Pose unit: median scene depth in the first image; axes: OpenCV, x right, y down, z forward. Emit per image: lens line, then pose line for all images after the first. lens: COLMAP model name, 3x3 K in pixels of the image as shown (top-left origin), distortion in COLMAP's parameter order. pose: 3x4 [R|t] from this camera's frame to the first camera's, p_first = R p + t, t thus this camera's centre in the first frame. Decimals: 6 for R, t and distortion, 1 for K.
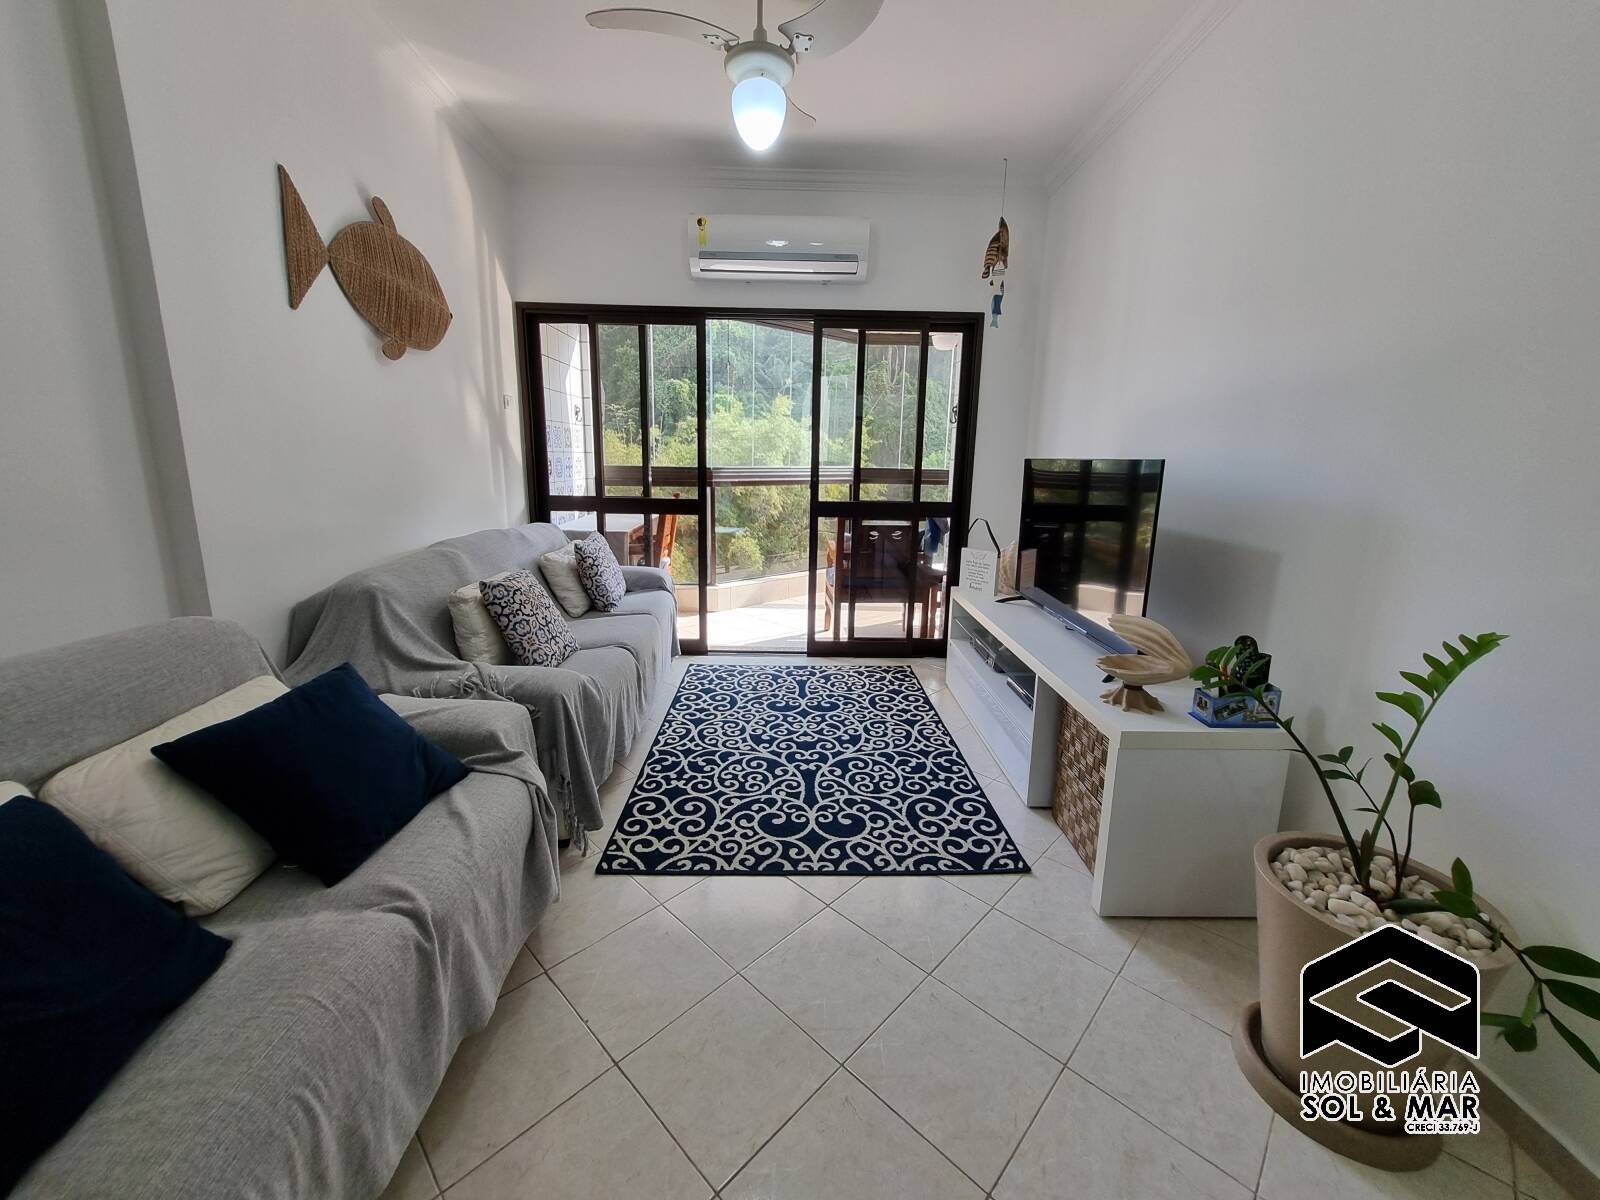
lens RADIAL K [[628.7, 0, 791.9], [0, 628.7, 577.4], [0, 0, 1]] dist [-0.000664, -0.002587]
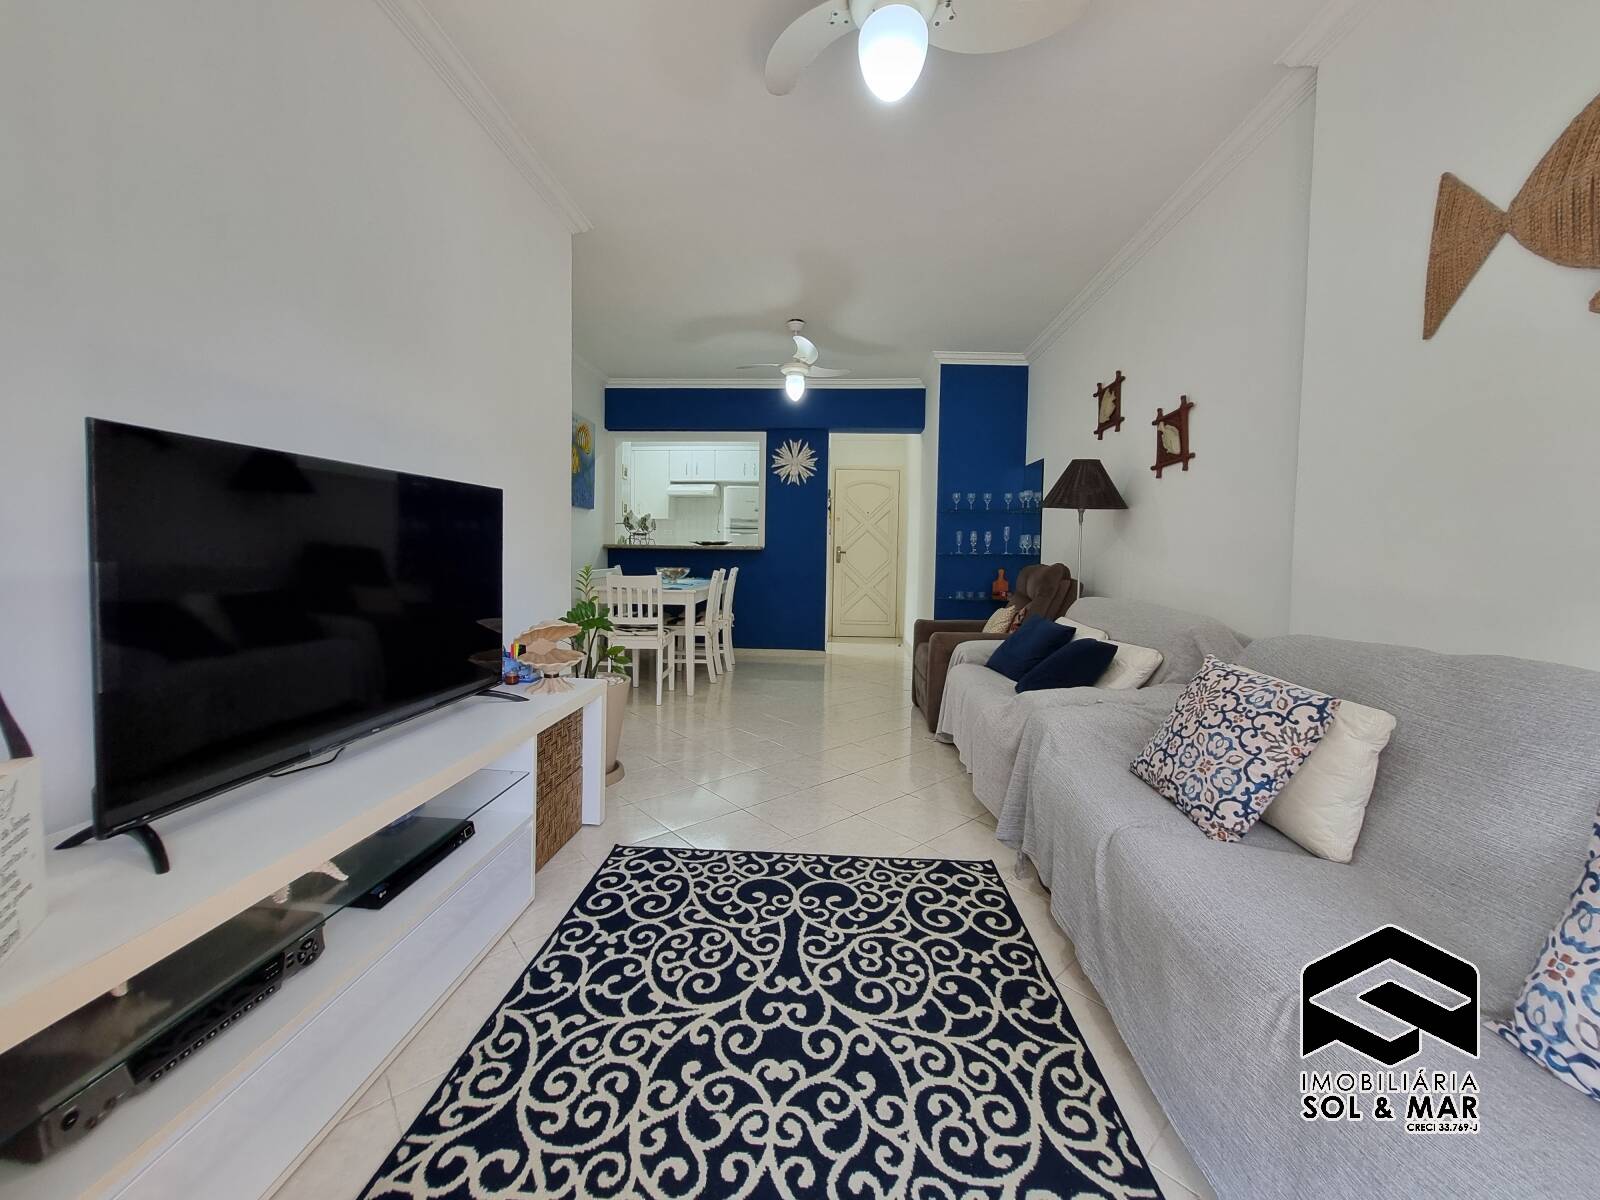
lens RADIAL K [[628.7, 0, 791.9], [0, 628.7, 577.4], [0, 0, 1]] dist [-0.000664, -0.002587]
pose [[-0.996371, -0.040438, 0.074898, -0.008233], [-0.021456, 0.970848, 0.238735, -0.217091], [-0.082368, 0.236262, -0.968192, 1.438456]]
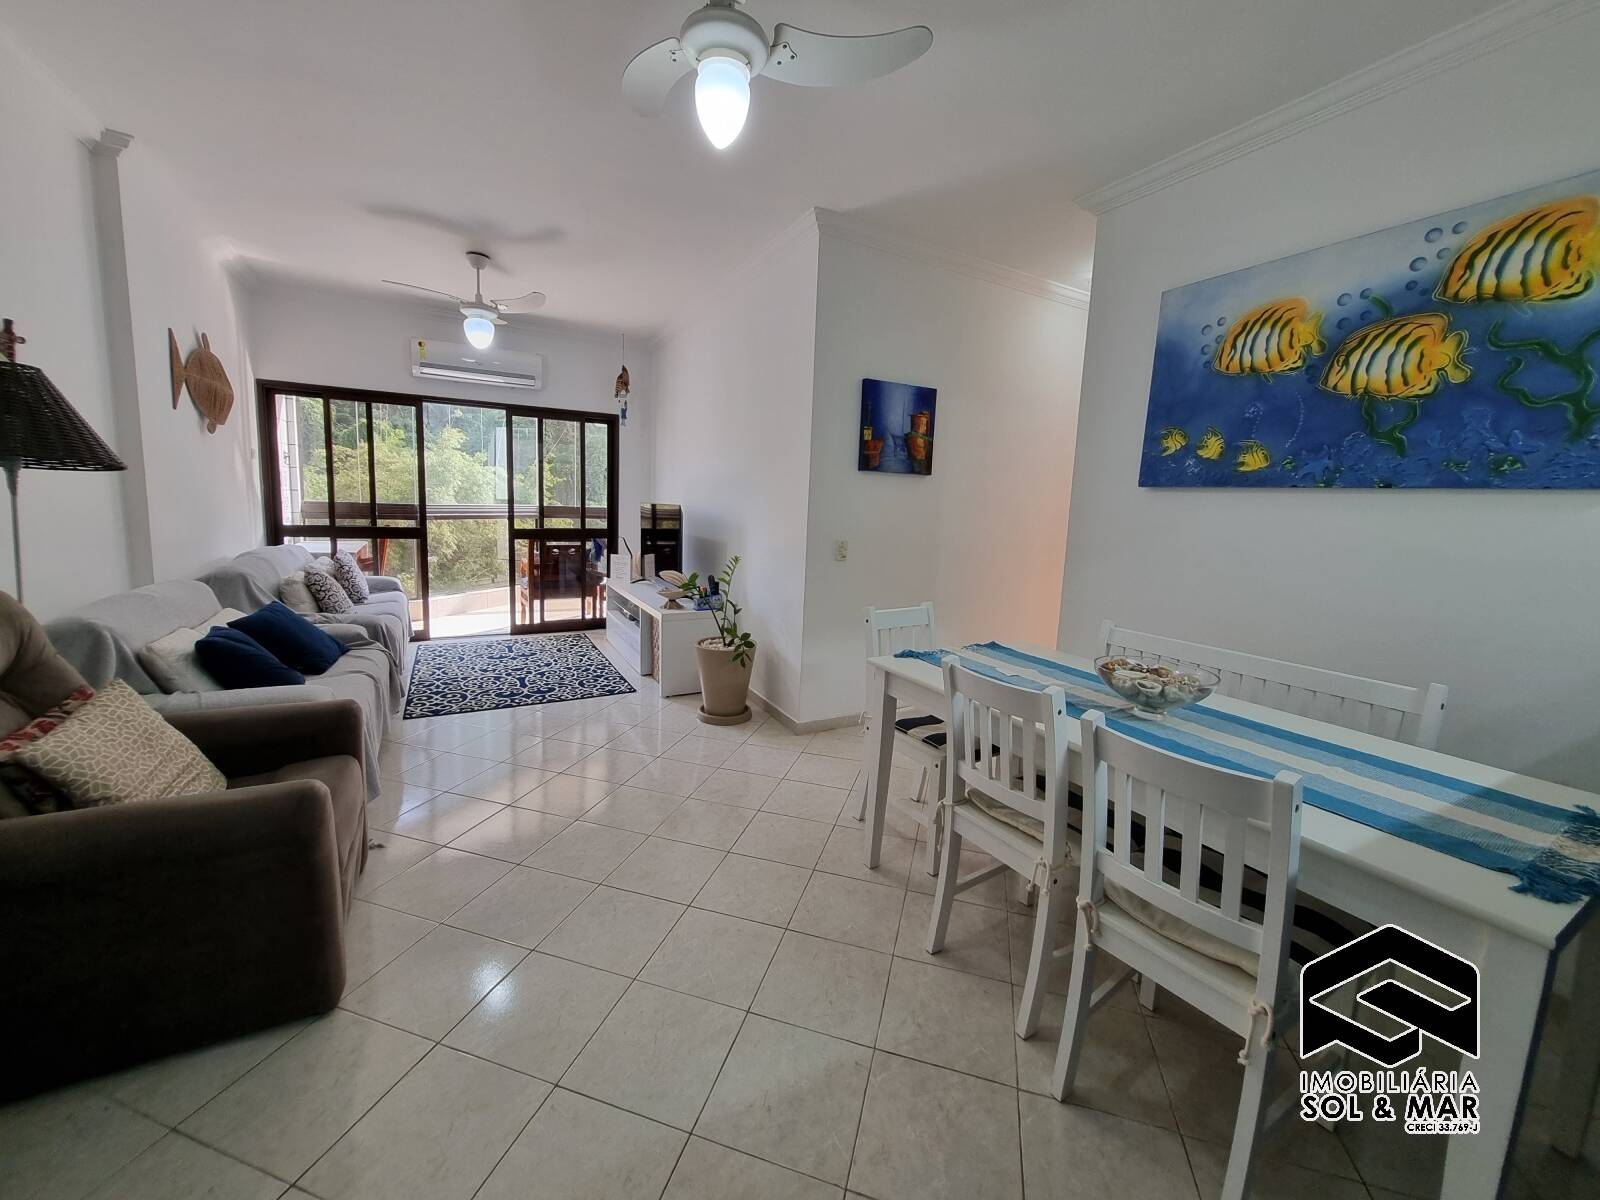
lens RADIAL K [[624.4, 0, 797.5], [0, 624.4, 579.1], [0, 0, 1]] dist [0.001002, -0.000125]
pose [[0.882381, -0.042570, 0.468606, -0.092092], [0.069287, 0.996798, -0.039916, 0.148709], [-0.465406, 0.067689, 0.882505, -0.872918]]
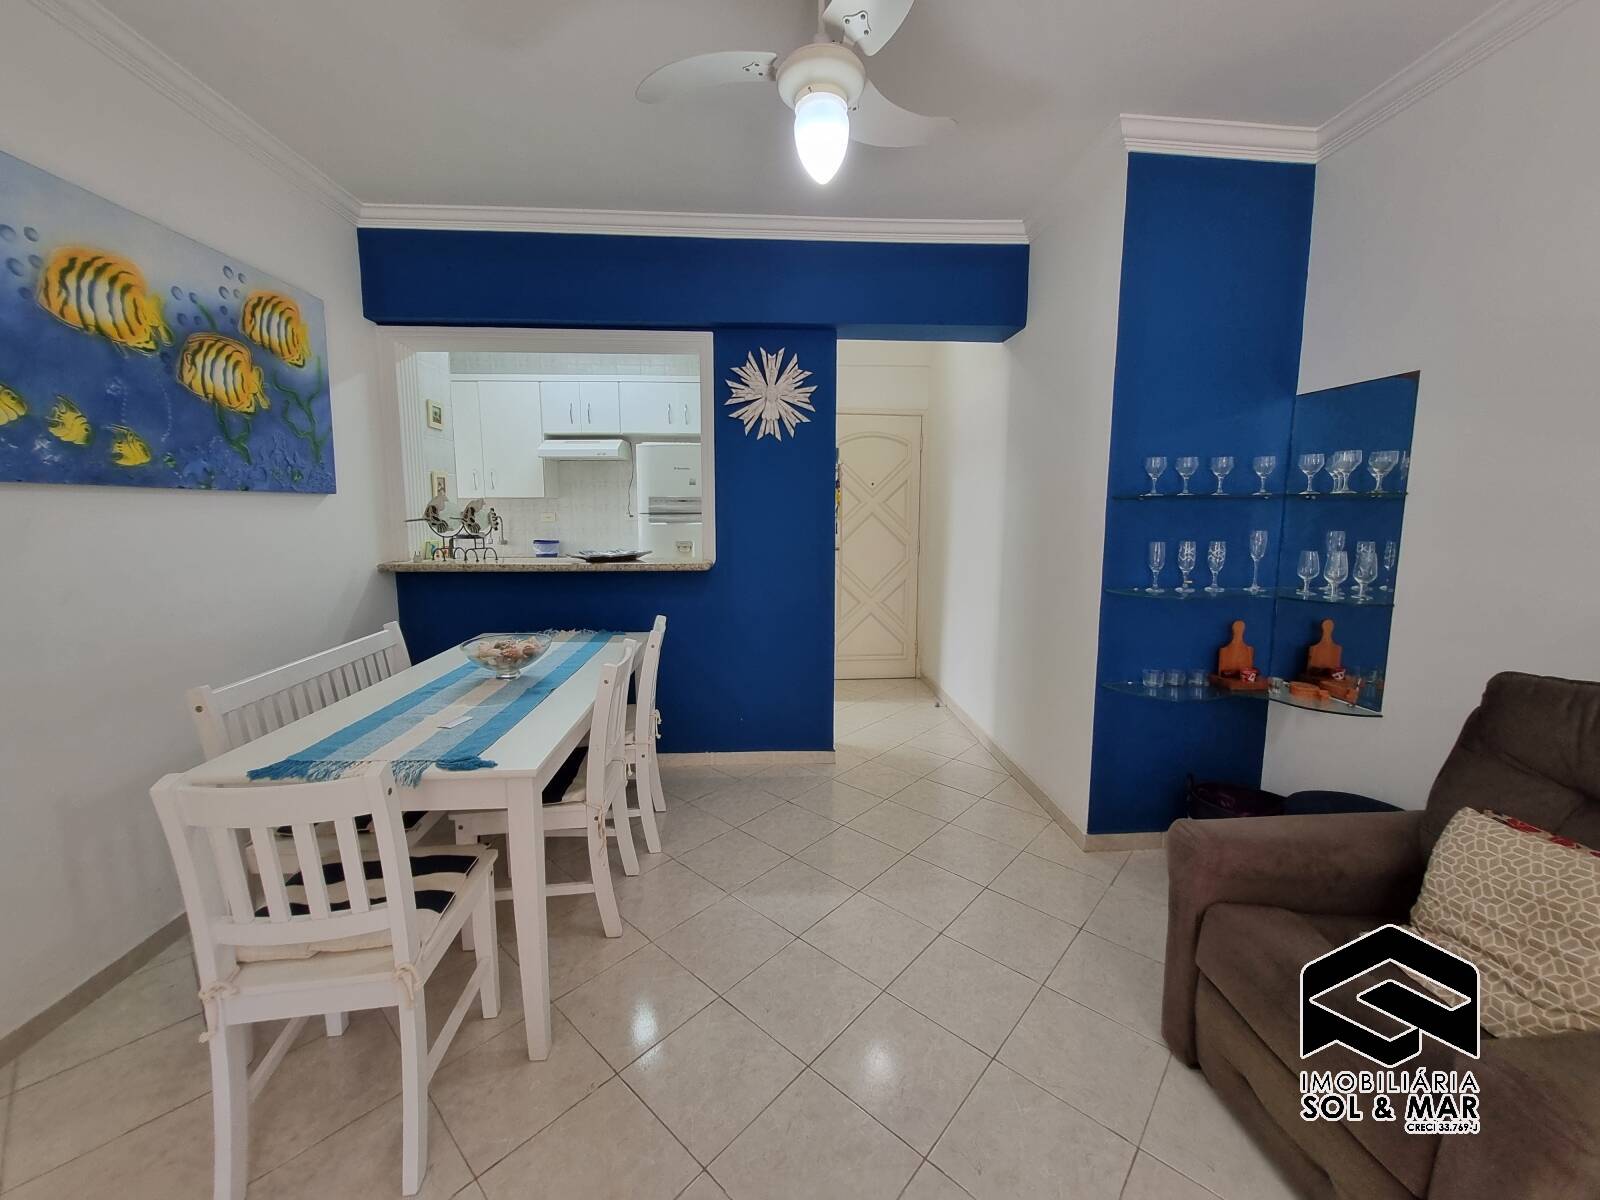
lens RADIAL K [[624.4, 0, 797.5], [0, 624.4, 579.1], [0, 0, 1]] dist [0.001002, -0.000125]
pose [[-0.998707, -0.016606, -0.048045, 0.175064], [-0.030495, 0.951902, 0.304883, -0.104119], [0.040671, 0.305954, -0.951177, 0.304681]]
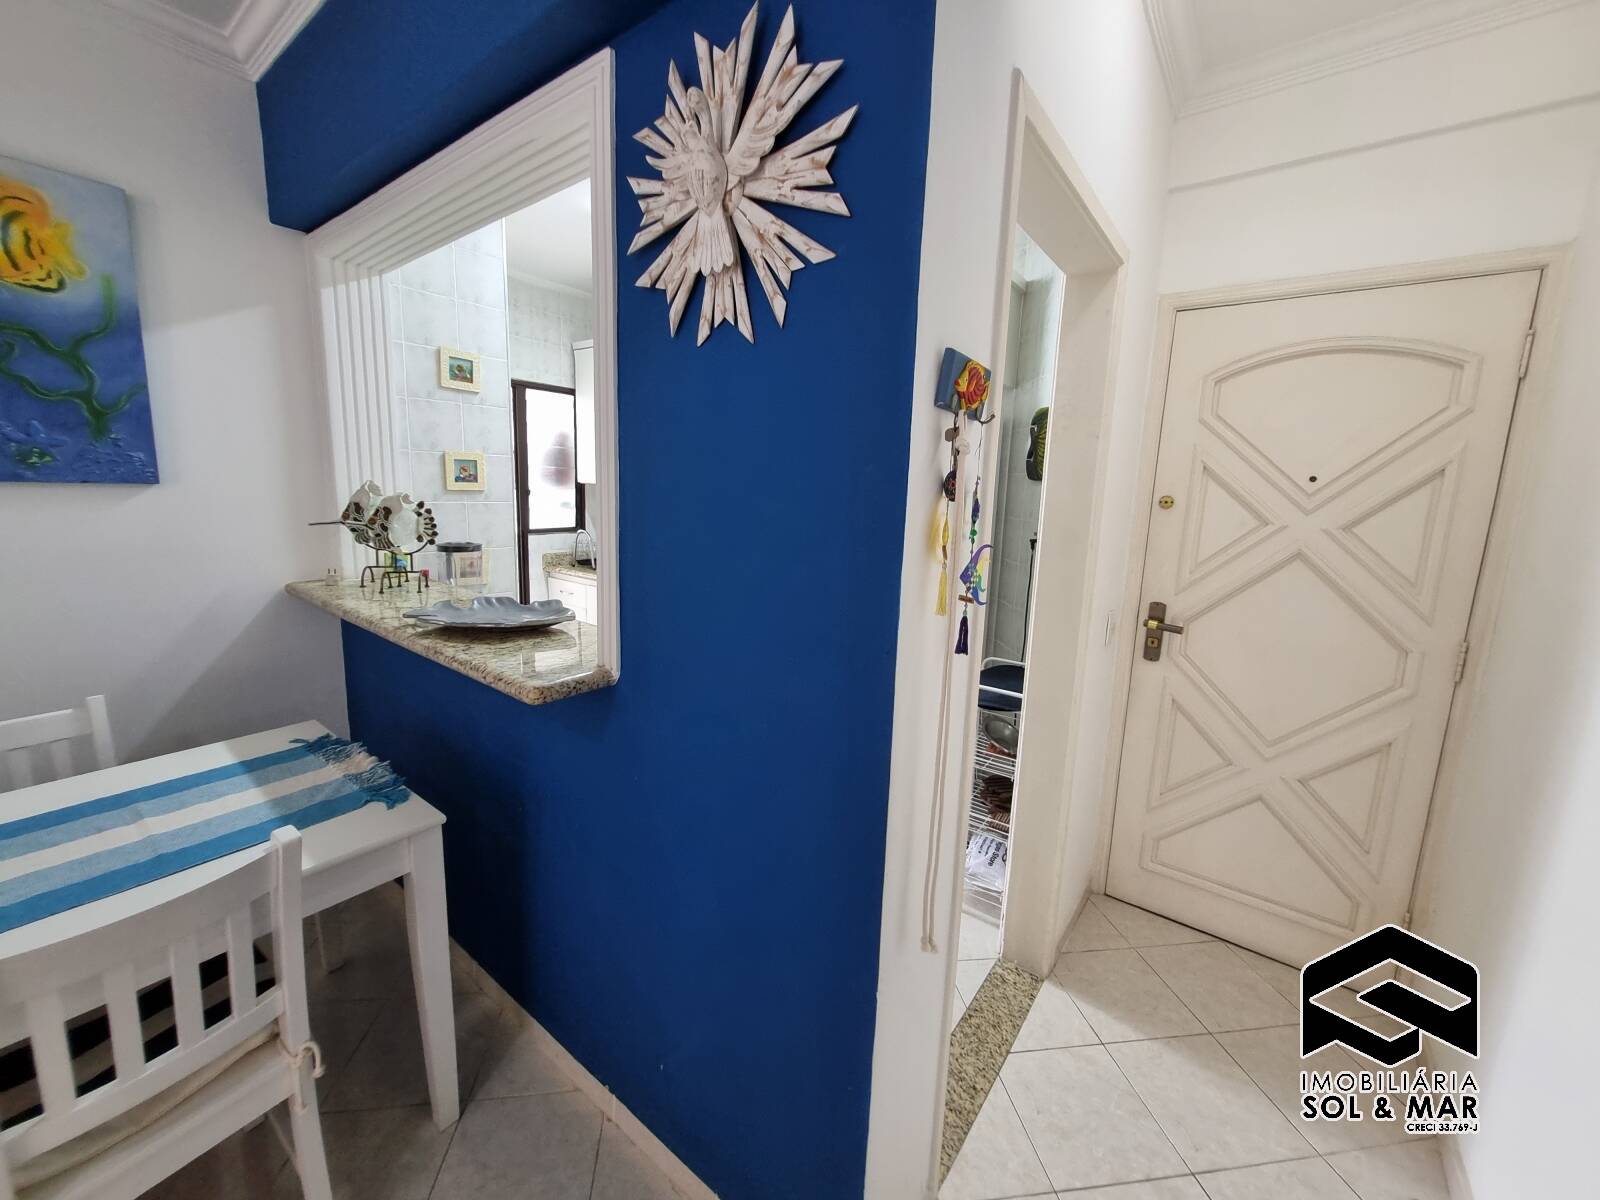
lens RADIAL K [[615.8, 0, 797.0], [0, 615.8, 577.5], [0, 0, 1]] dist [0.001313, 0.000124]
pose [[-0.787237, -0.140807, 0.600359, -0.105733], [0.072009, 0.945929, 0.316280, 0.028515], [-0.612431, 0.292219, -0.734531, -0.627433]]
